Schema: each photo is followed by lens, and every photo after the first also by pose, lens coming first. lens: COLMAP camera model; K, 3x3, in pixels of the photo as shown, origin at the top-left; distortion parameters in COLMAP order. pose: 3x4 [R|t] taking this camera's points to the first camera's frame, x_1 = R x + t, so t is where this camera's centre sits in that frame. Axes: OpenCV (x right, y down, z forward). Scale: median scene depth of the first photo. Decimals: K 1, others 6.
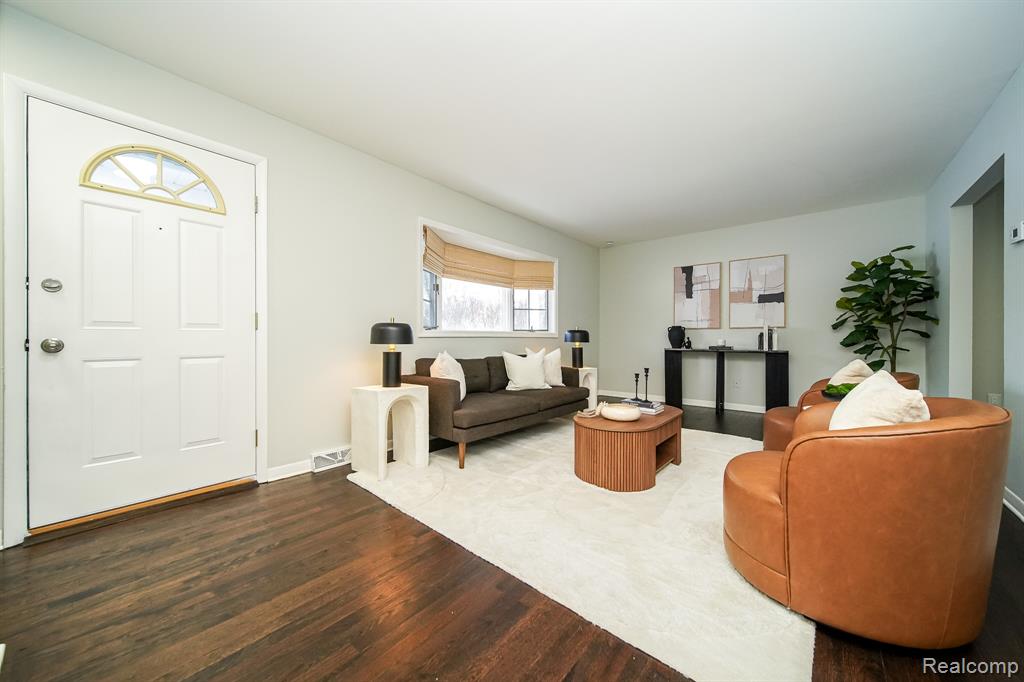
lens RADIAL K [[373.1, 0, 509.0], [0, 373.1, 338.9], [0, 0, 1]] dist [0.000347, -0.000024]
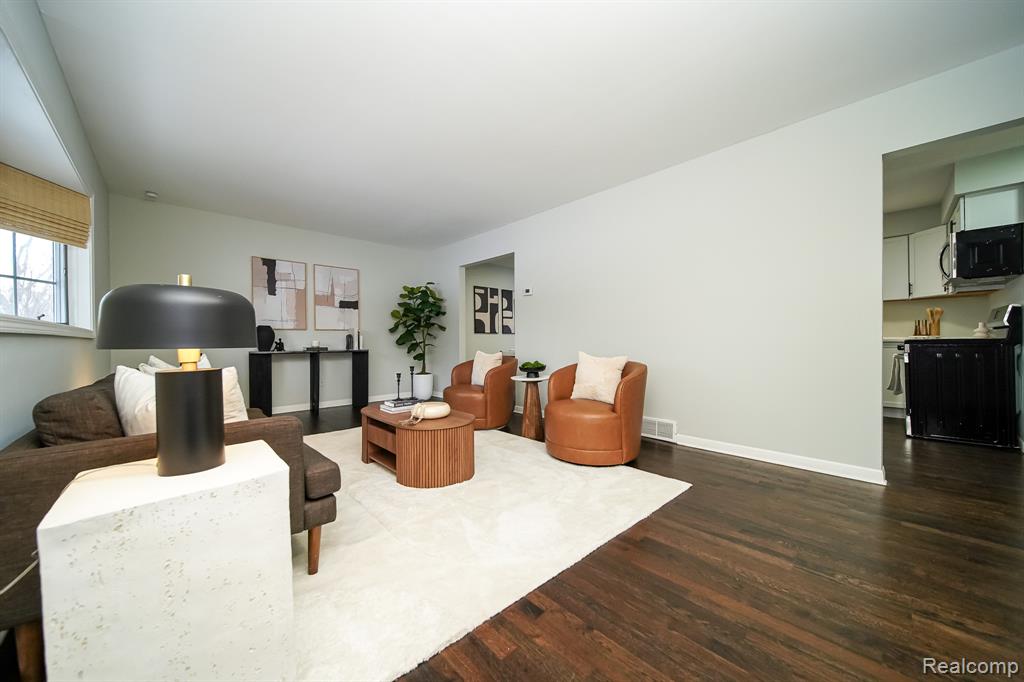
lens RADIAL K [[363.1, 0, 511.2], [0, 363.1, 342.6], [0, 0, 1]] dist [-0.000246, -0.000021]
pose [[0.099680, -0.008090, 0.994987, -0.388796], [0.010315, 0.999922, 0.007097, 0.005831], [-0.994966, 0.009555, 0.099755, 0.409735]]
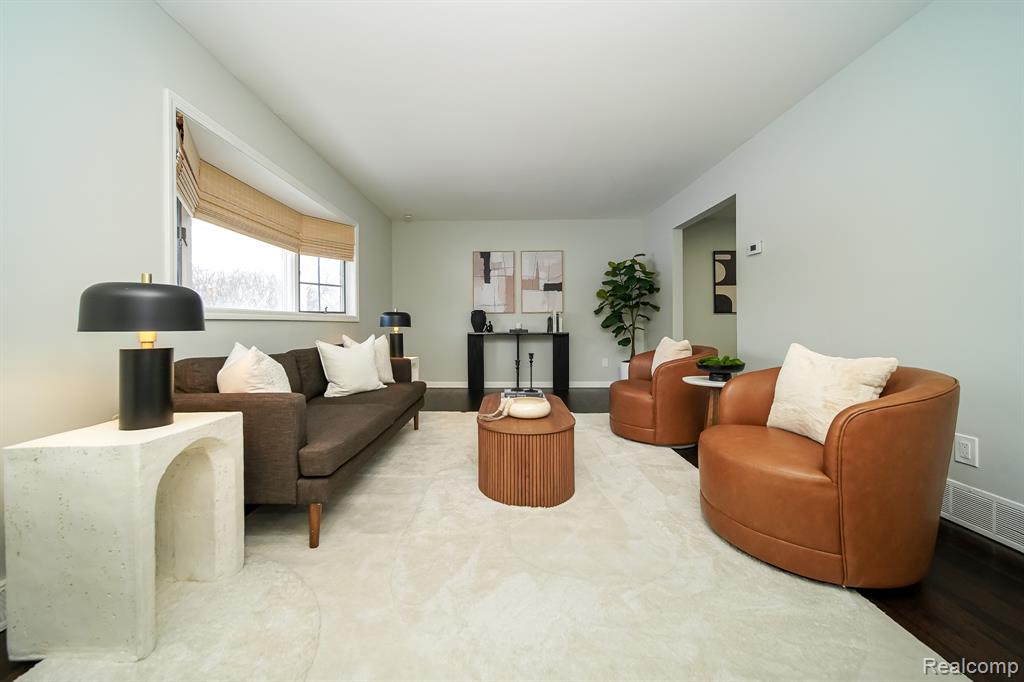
lens RADIAL K [[370.6, 0, 497.5], [0, 370.6, 323.4], [0, 0, 1]] dist [-0.000777, -0.000079]
pose [[0.771829, -0.004091, 0.635817, -0.167877], [0.008301, 0.999959, -0.003643, 0.006240], [-0.635776, 0.008090, 0.771831, 0.238080]]
